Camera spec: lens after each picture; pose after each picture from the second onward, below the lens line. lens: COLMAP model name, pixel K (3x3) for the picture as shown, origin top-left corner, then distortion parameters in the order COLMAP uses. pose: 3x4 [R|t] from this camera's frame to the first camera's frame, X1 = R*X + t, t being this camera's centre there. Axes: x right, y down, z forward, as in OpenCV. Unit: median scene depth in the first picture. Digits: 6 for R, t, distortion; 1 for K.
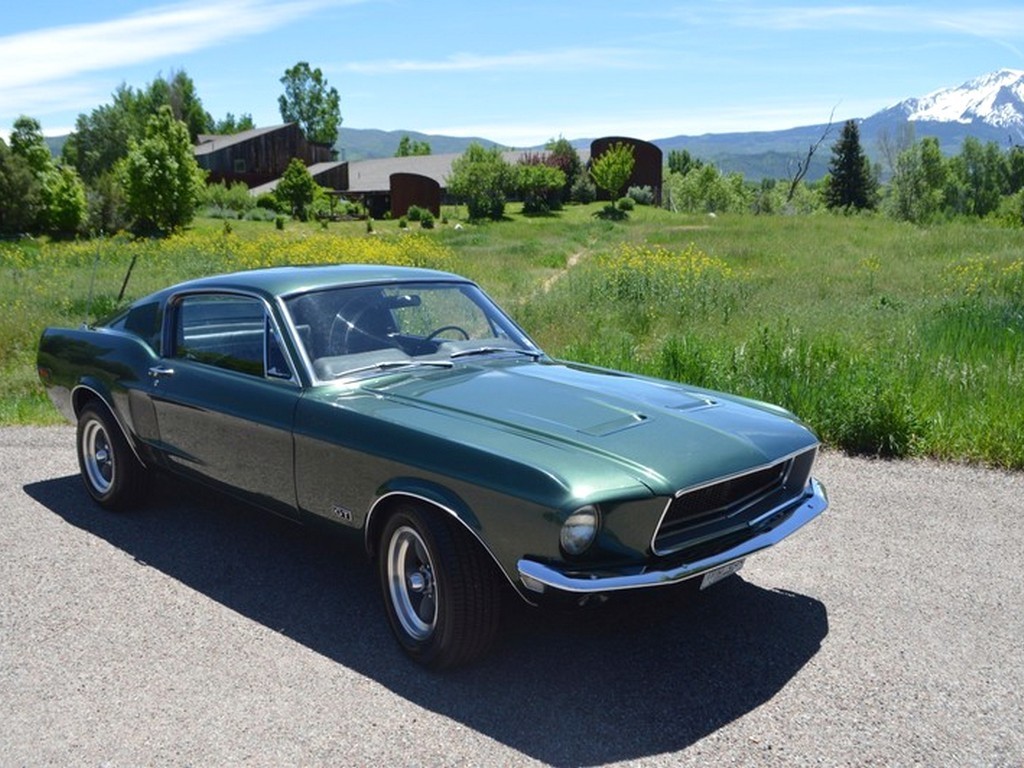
lens RADIAL K [[947.1, 0, 520.0], [0, 947.1, 396.7], [0, 0, 1]] dist [-0.084074, 0.013925]
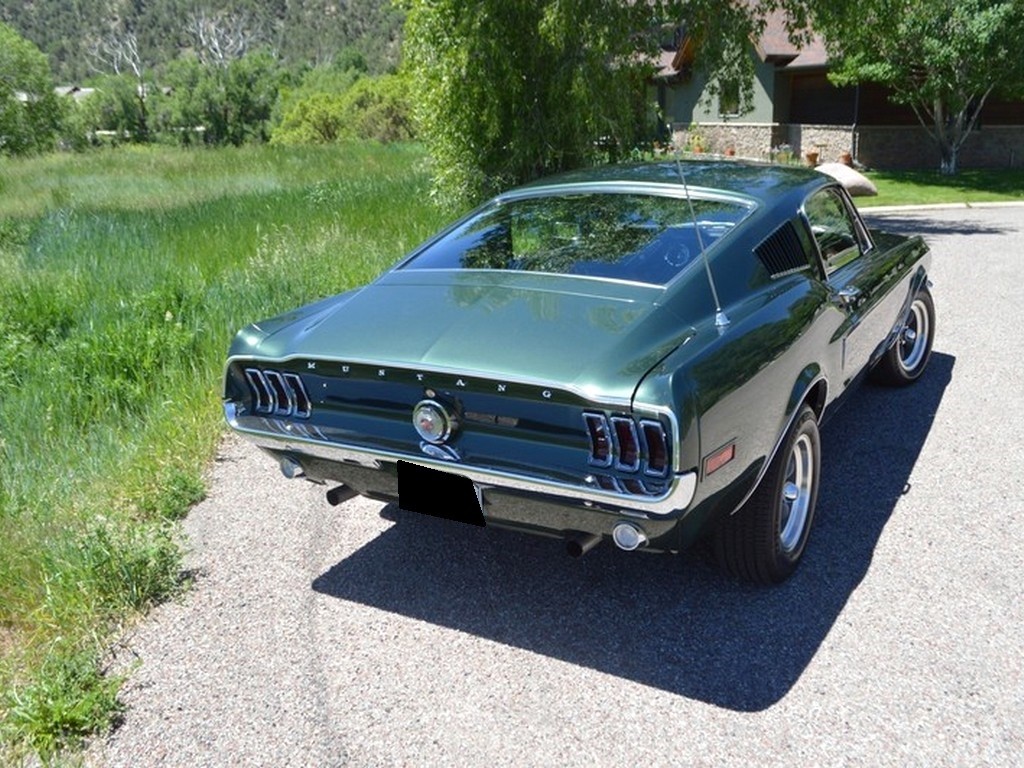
lens RADIAL K [[947.1, 0, 520.0], [0, 947.1, 396.7], [0, 0, 1]] dist [-0.084074, 0.013925]
pose [[-0.206995, -0.277477, 0.938168, -0.092566], [0.214020, 0.922868, 0.320173, -0.022144], [-0.954646, 0.267061, -0.131644, 0.116438]]
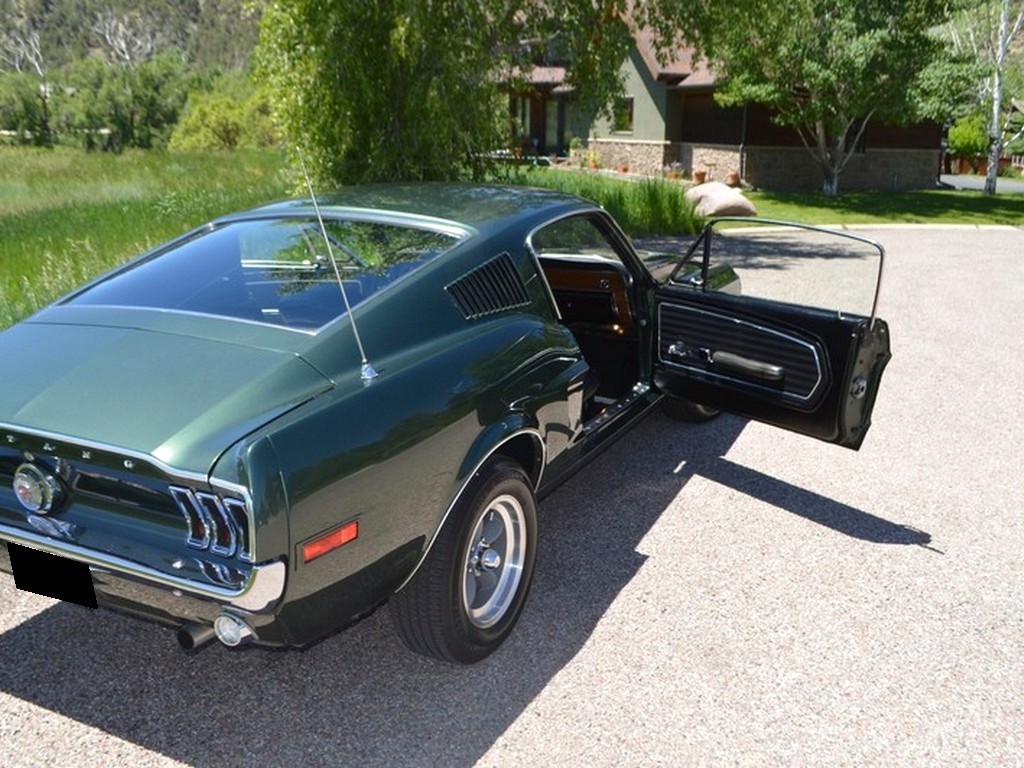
lens RADIAL K [[944.8, 0, 519.6], [0, 944.8, 397.9], [0, 0, 1]] dist [-0.081981, 0.009128]
pose [[-0.288413, -0.269200, 0.918885, -0.088862], [0.179720, 0.927389, 0.328100, -0.019495], [-0.940489, 0.259770, -0.219090, 0.101767]]
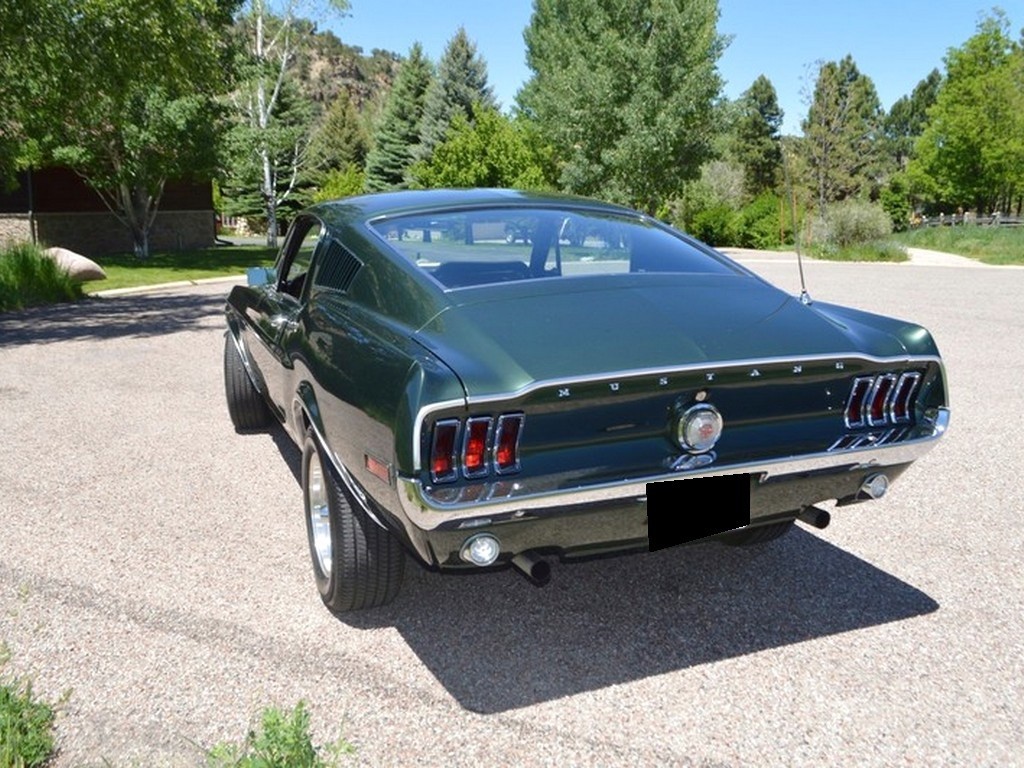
lens RADIAL K [[950.9, 0, 520.5], [0, 950.9, 393.6], [0, 0, 1]] dist [-0.084887, 0.015081]
pose [[-0.901971, -0.086541, 0.423036, -0.055626], [0.082998, 0.926694, 0.366538, -0.024632], [-0.423745, 0.365718, -0.828668, 0.155419]]
